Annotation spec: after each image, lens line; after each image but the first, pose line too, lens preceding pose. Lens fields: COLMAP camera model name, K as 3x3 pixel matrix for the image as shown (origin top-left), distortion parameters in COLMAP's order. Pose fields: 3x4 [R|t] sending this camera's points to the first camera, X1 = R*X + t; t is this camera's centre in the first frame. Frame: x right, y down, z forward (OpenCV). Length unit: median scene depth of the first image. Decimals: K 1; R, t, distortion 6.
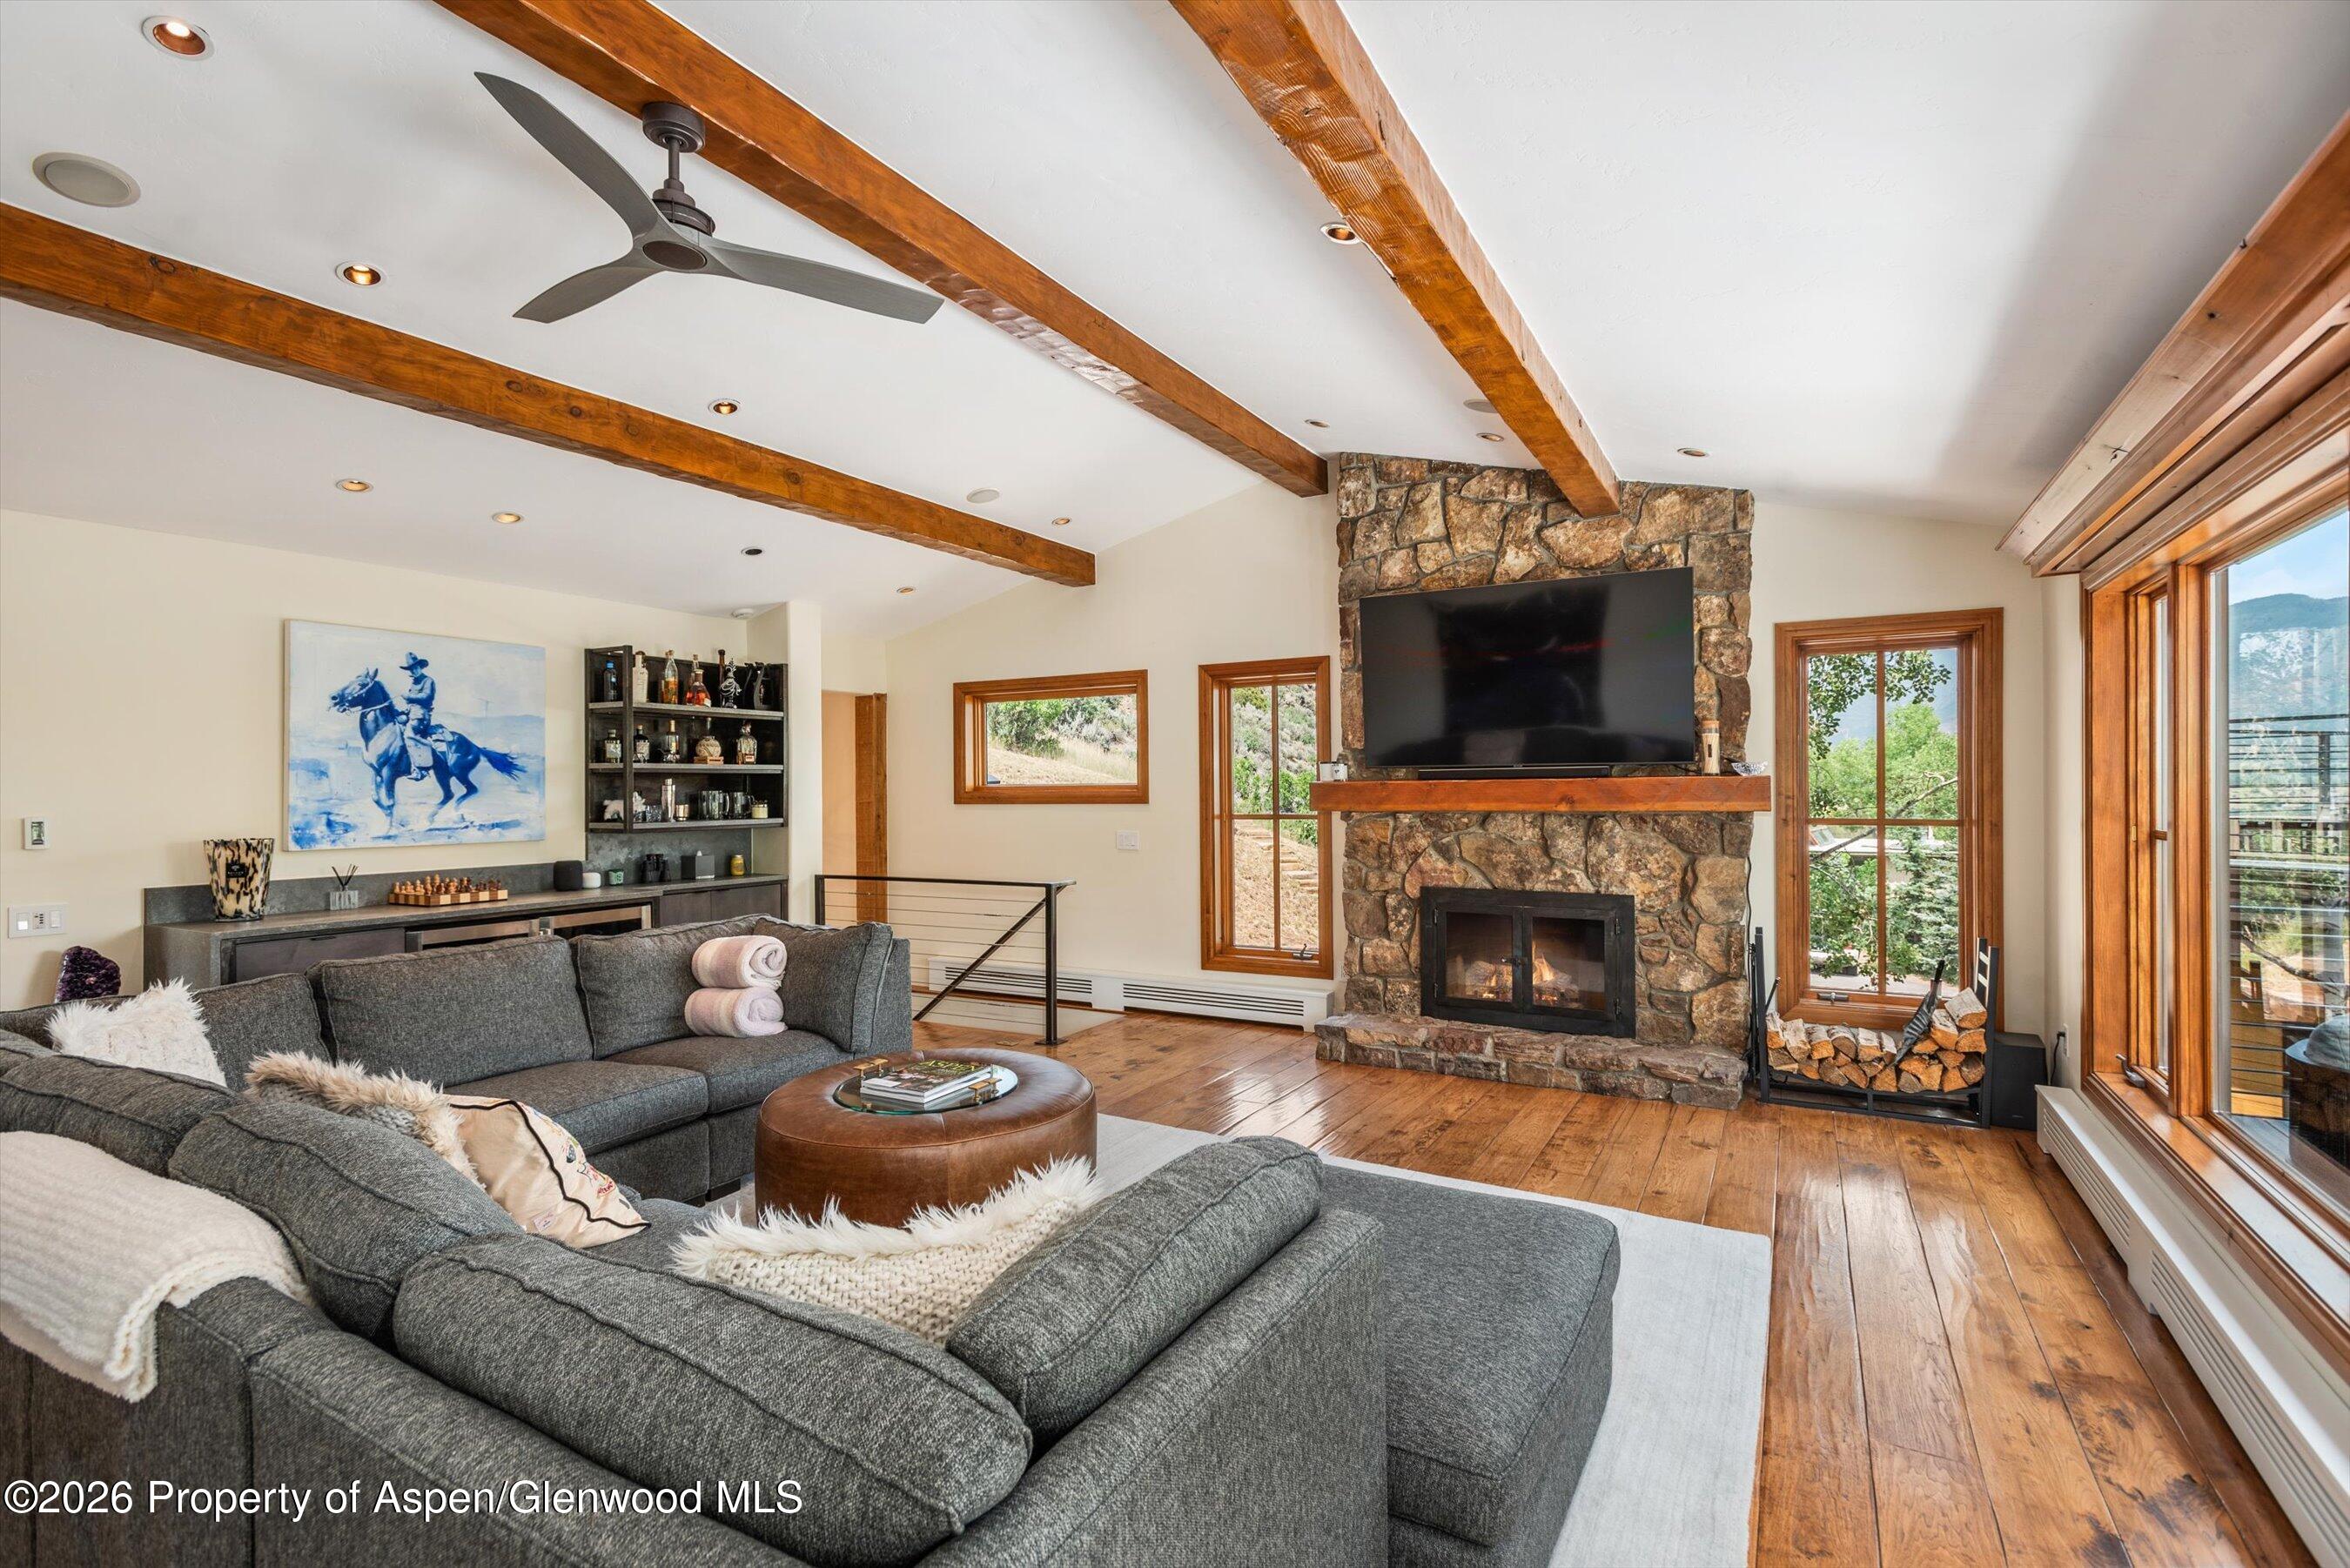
lens RADIAL K [[1114.2, 0, 1188.3], [0, 1114.2, 788.6], [0, 0, 1]] dist [0.021277, -0.000145]
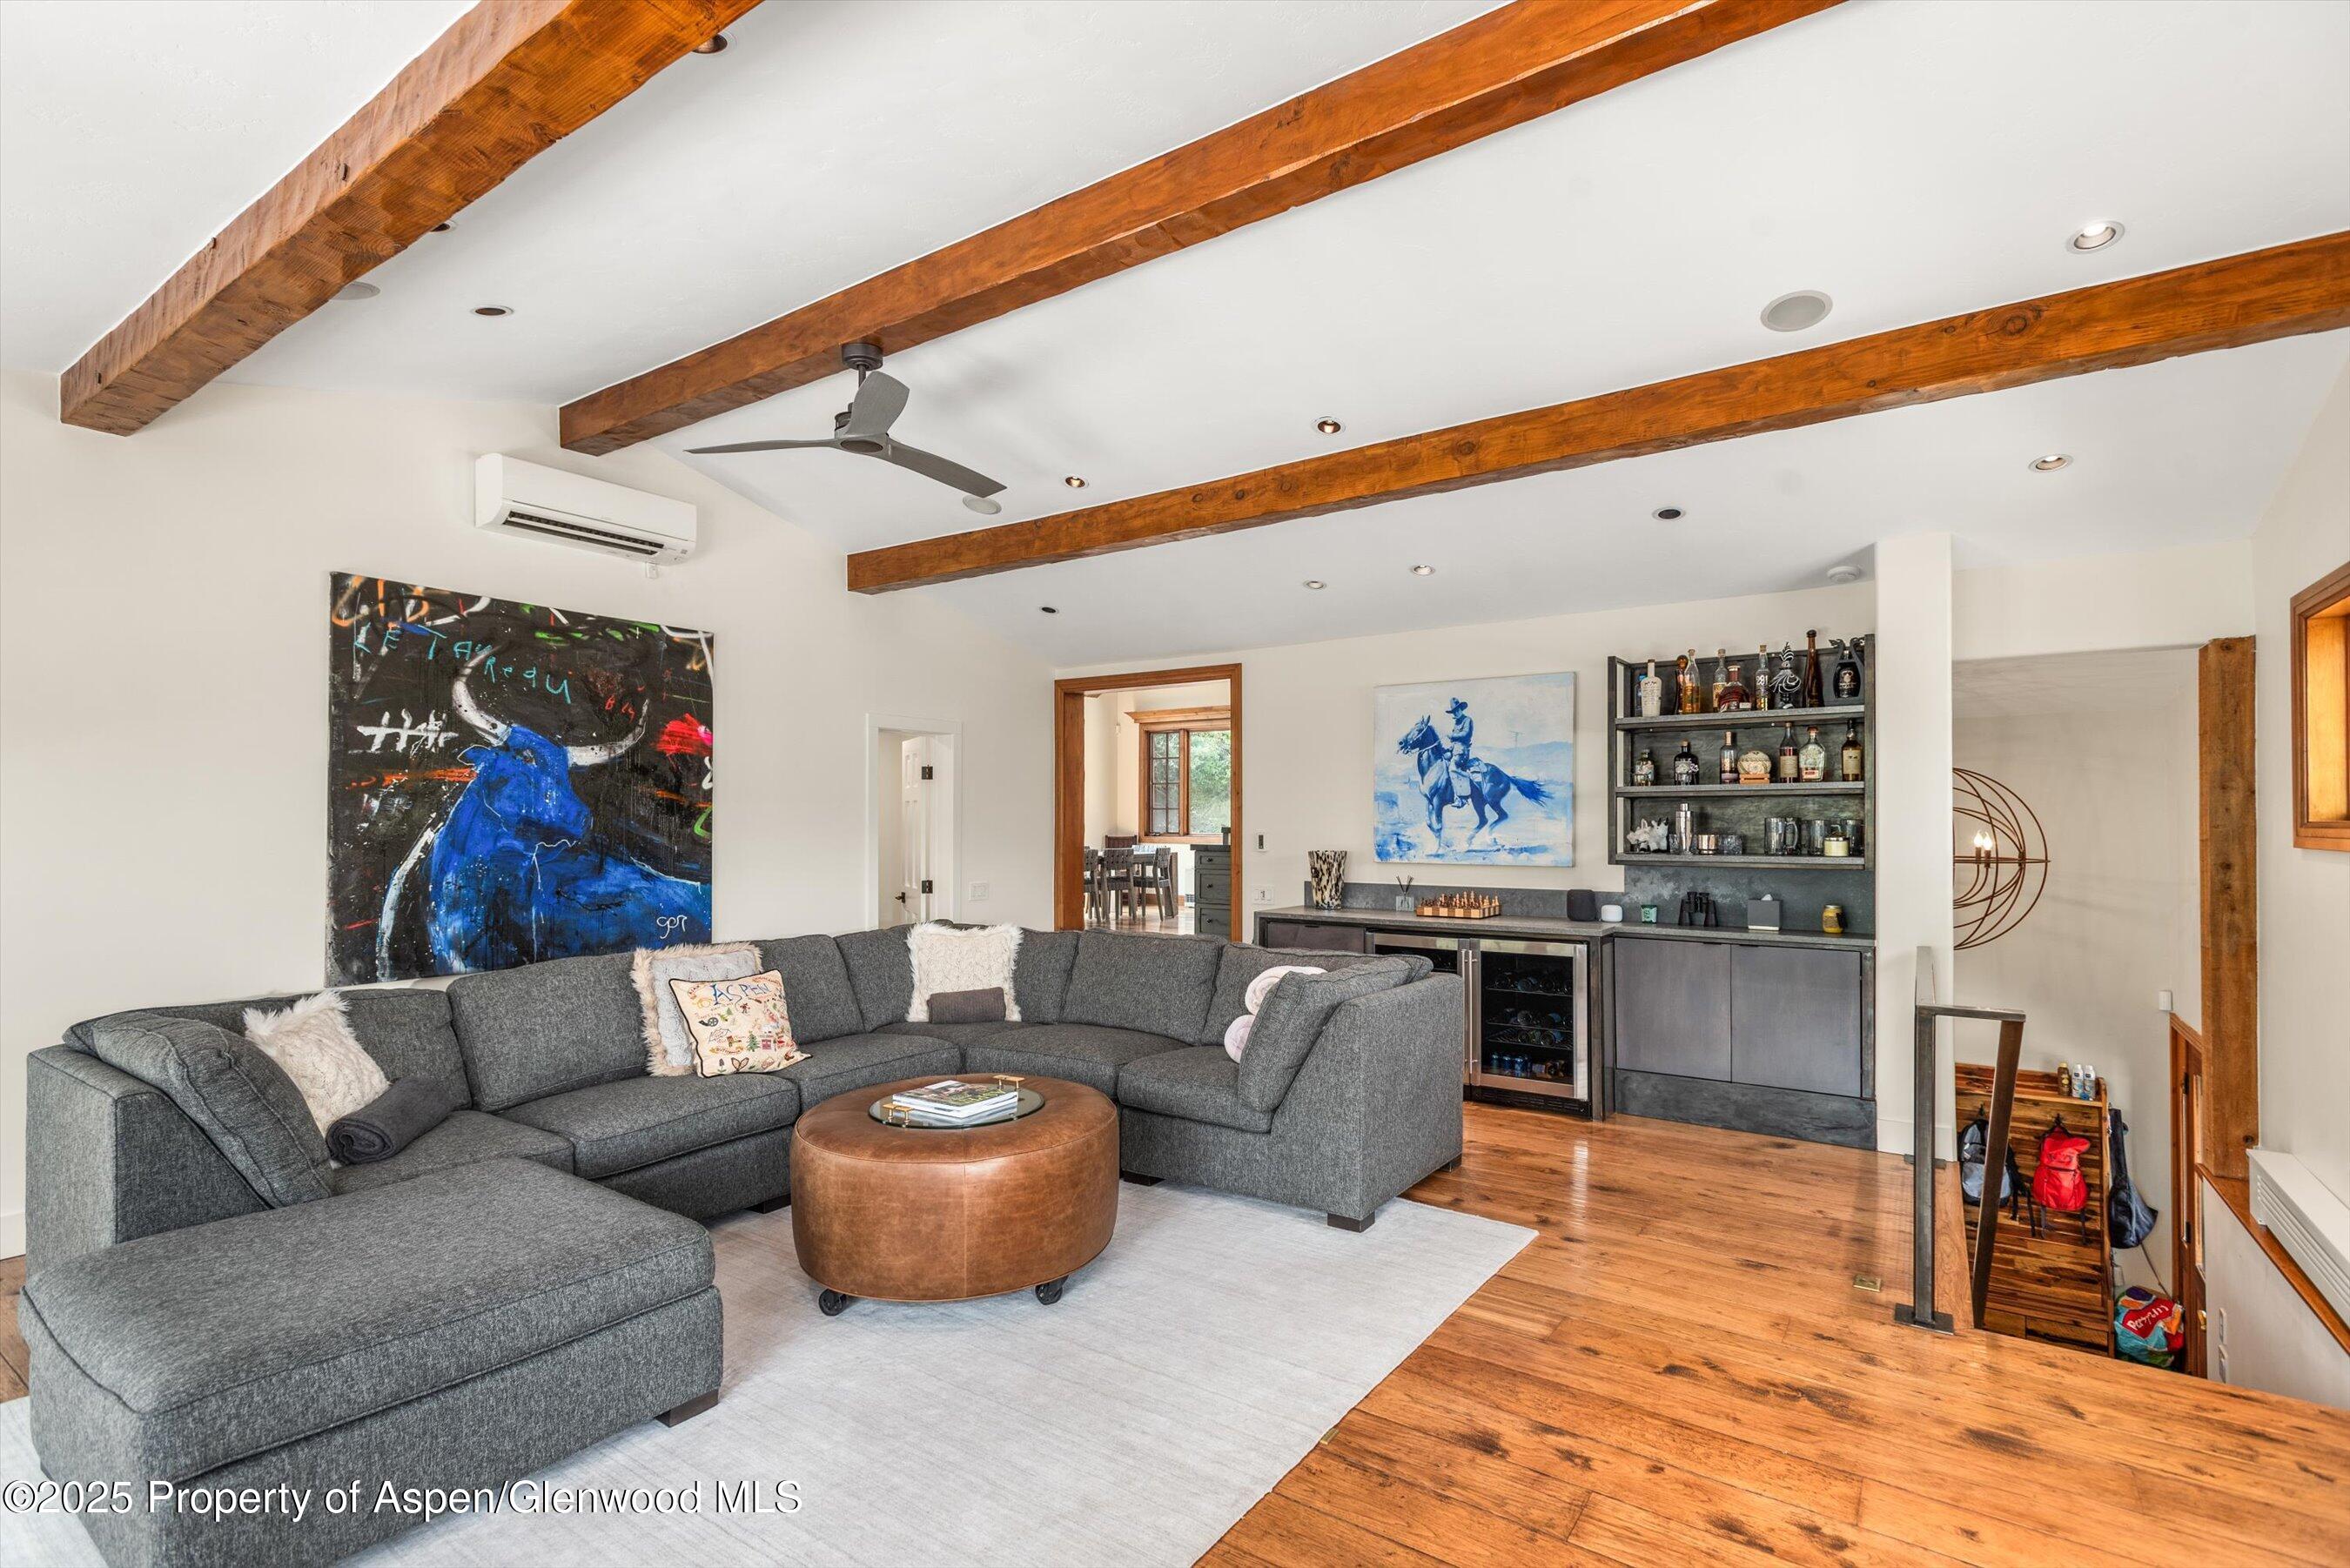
lens RADIAL K [[1114.2, 0, 1157.7], [0, 1114.2, 804.1], [0, 0, 1]] dist [0.021277, -0.000145]
pose [[-0.111602, -0.008587, -0.993716, 0.487404], [0.000730, 0.999962, -0.008723, -0.001206], [0.993753, -0.001699, -0.111592, 0.819815]]
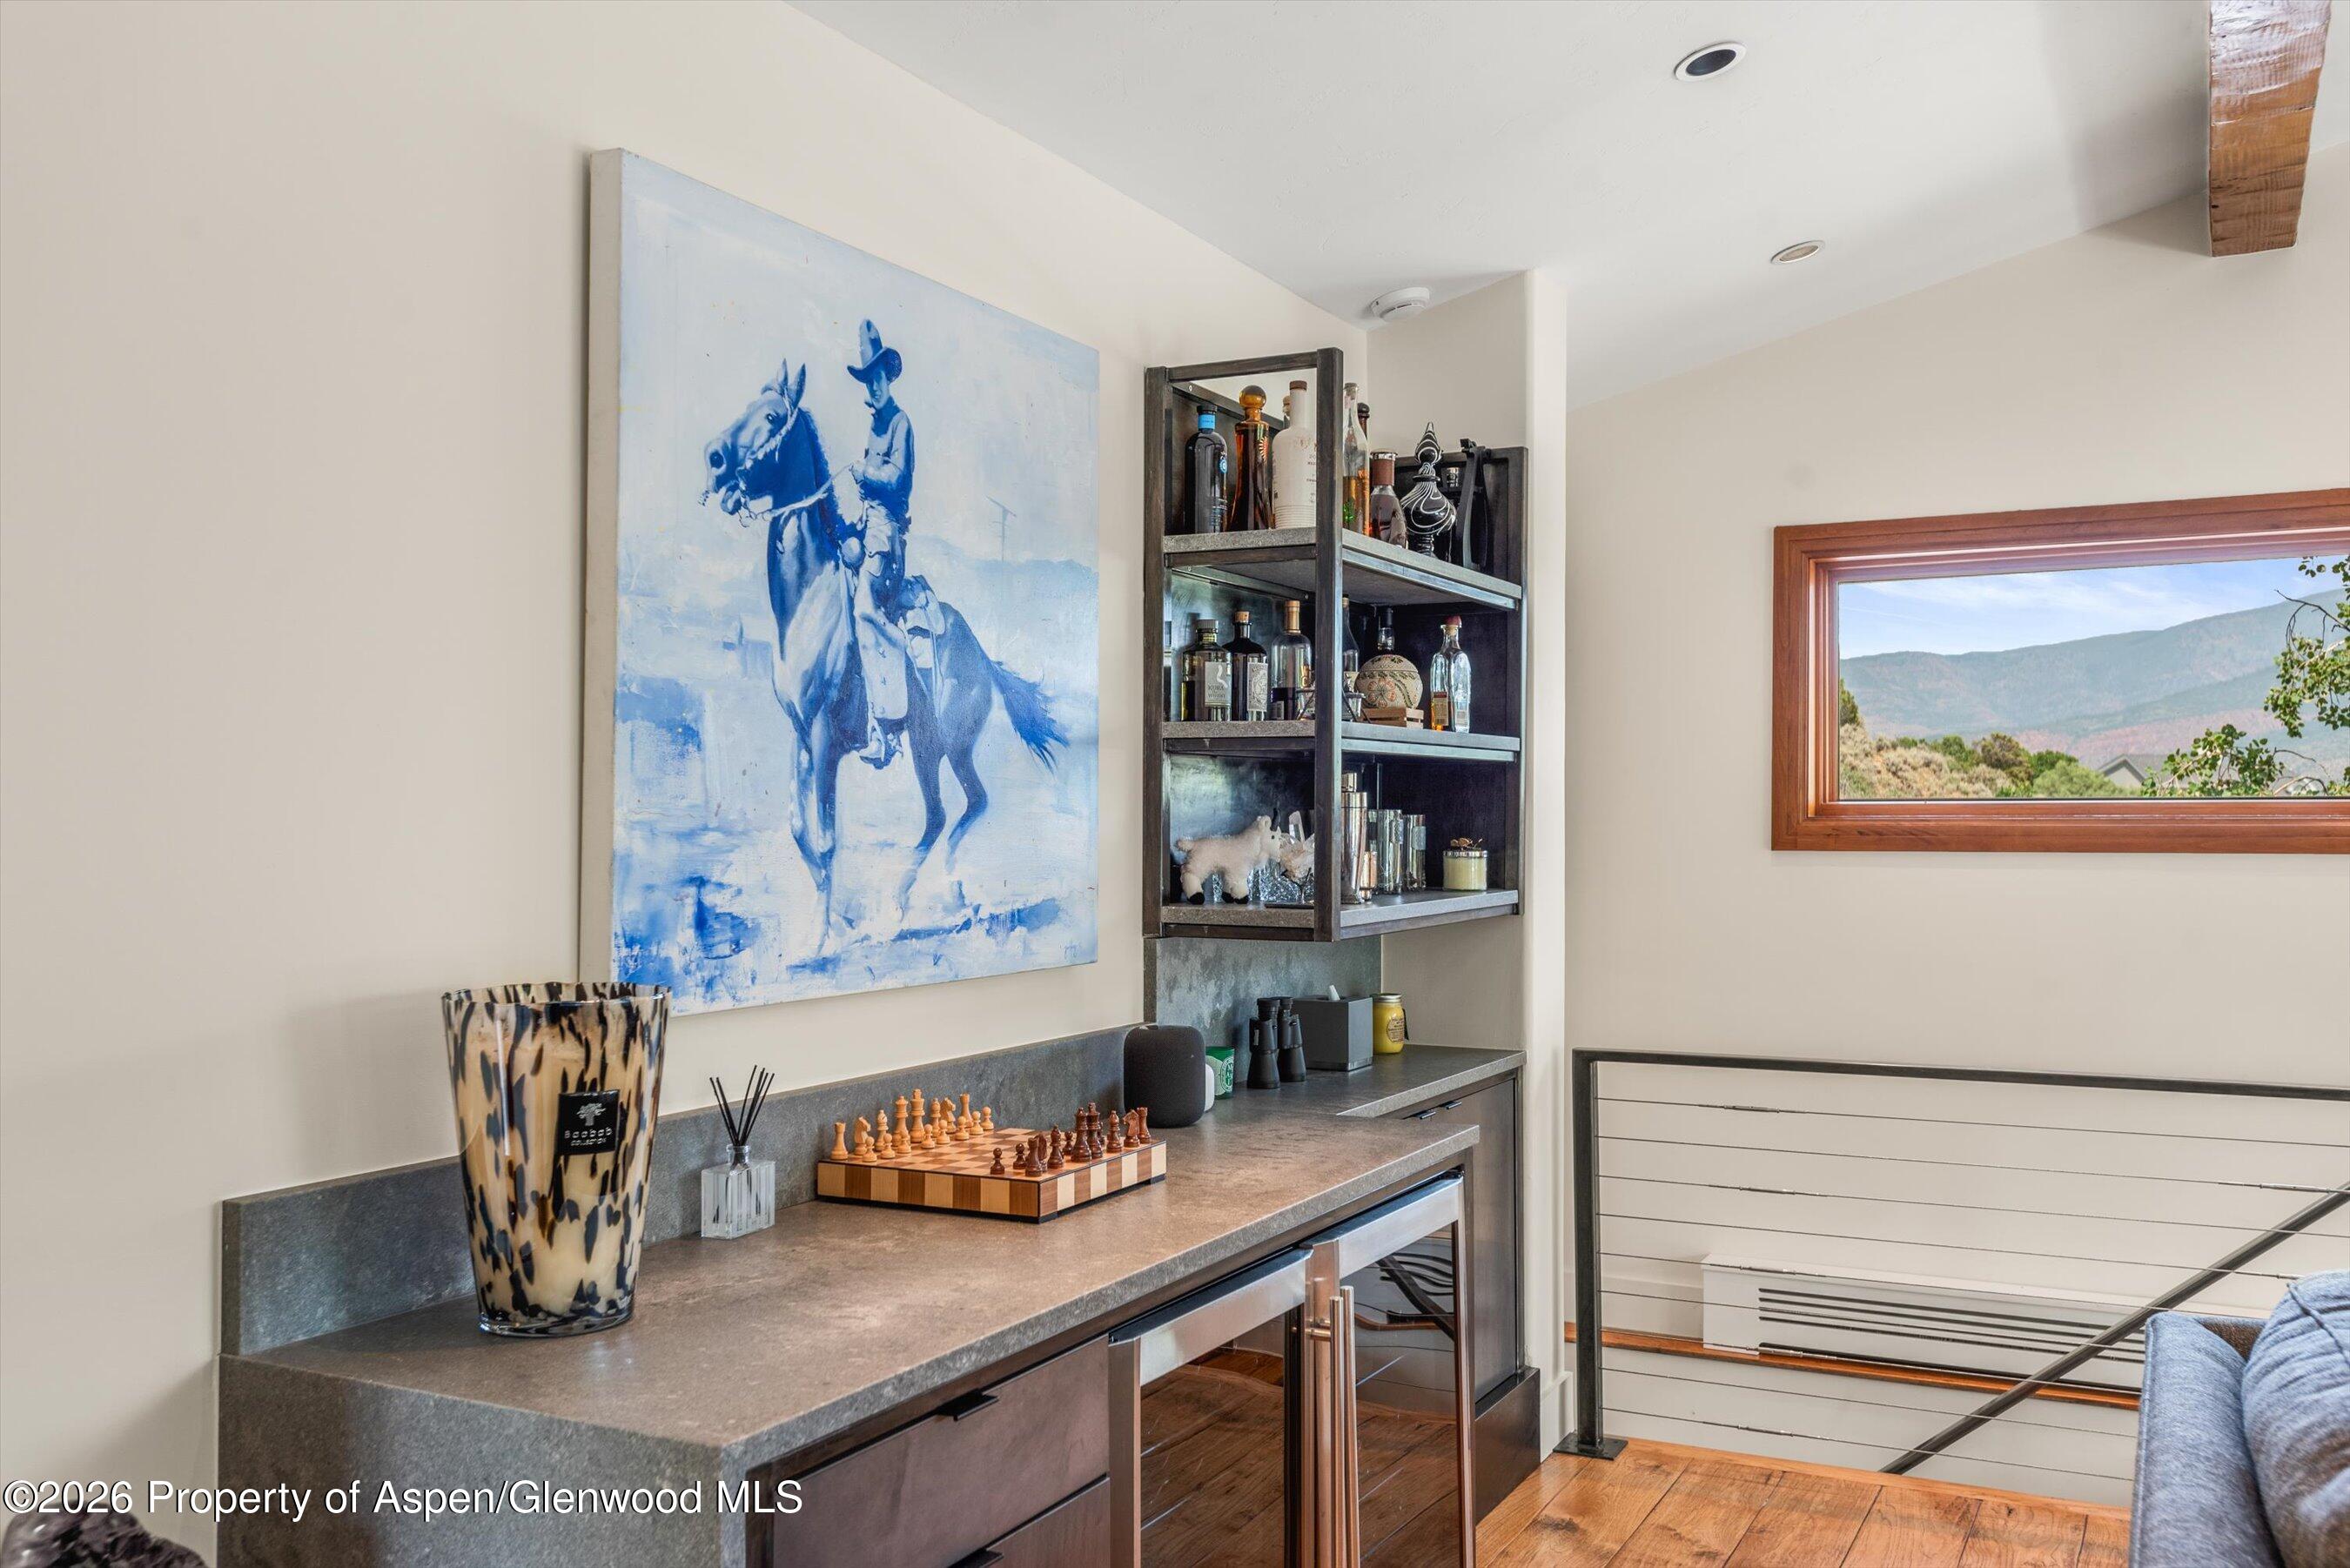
lens RADIAL K [[1986.0, 0, 1163.3], [0, 1986.0, 801.9], [0, 0, 1]] dist [0.041746, -0.004161]
pose [[0.999838, 0.005869, 0.017022, -0.619772], [-0.005759, 0.999962, -0.006524, 0.004879], [-0.017059, 0.006425, 0.999834, 0.486813]]
